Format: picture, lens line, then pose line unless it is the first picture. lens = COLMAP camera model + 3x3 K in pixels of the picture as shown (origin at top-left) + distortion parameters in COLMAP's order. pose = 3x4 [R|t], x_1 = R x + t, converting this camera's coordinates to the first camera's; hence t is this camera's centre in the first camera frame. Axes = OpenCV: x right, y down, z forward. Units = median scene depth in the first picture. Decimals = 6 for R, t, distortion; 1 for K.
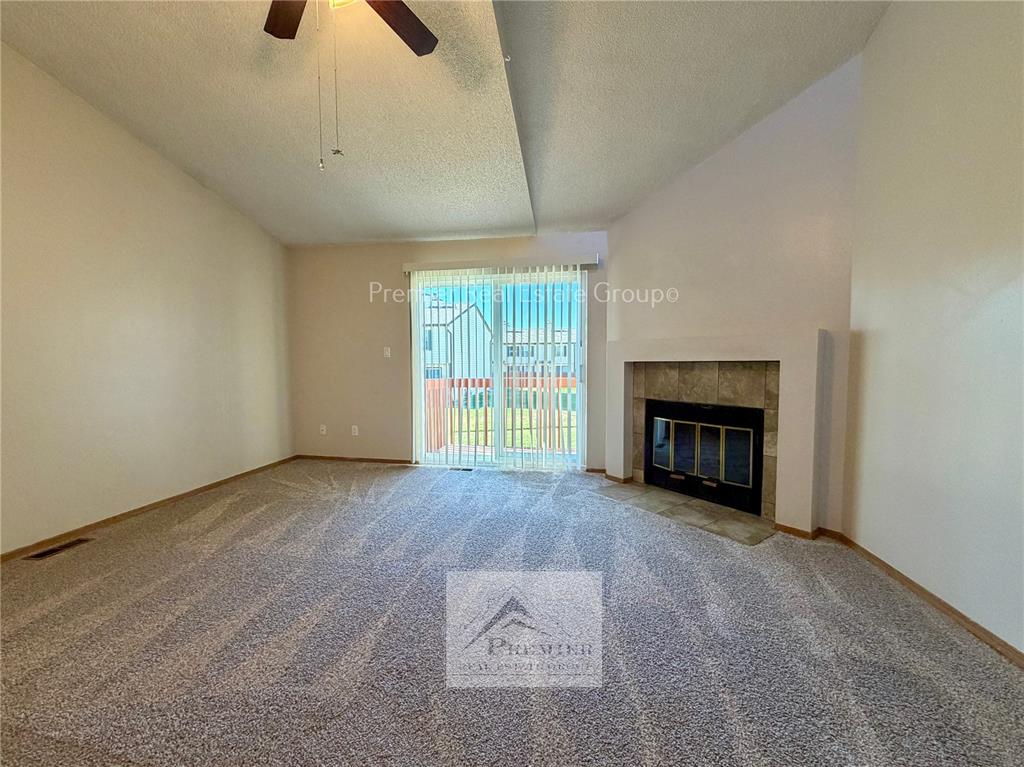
lens RADIAL K [[406.6, 0, 512.0], [0, 406.6, 383.5], [0, 0, 1]] dist [-0.001072, -0.000075]
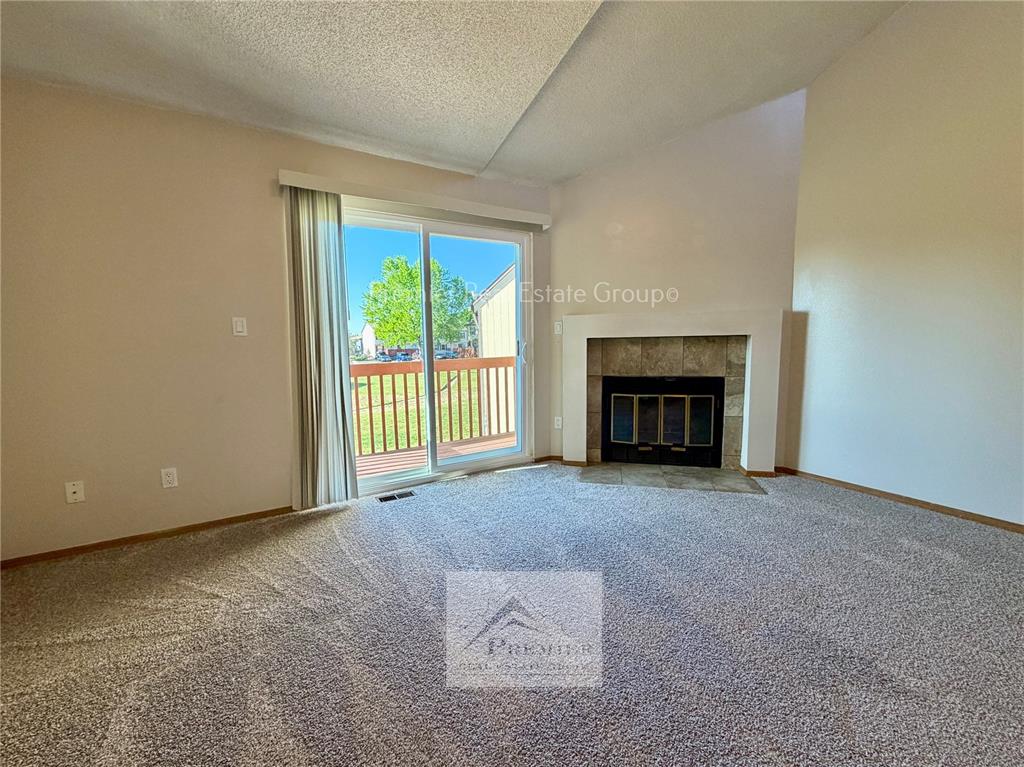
lens RADIAL K [[406.6, 0, 512.0], [0, 406.6, 383.5], [0, 0, 1]] dist [-0.001072, -0.000075]
pose [[0.760072, -0.082495, 0.644582, -0.536650], [0.048787, 0.996354, 0.069988, -0.026955], [-0.648005, -0.021749, 0.761325, 0.458021]]
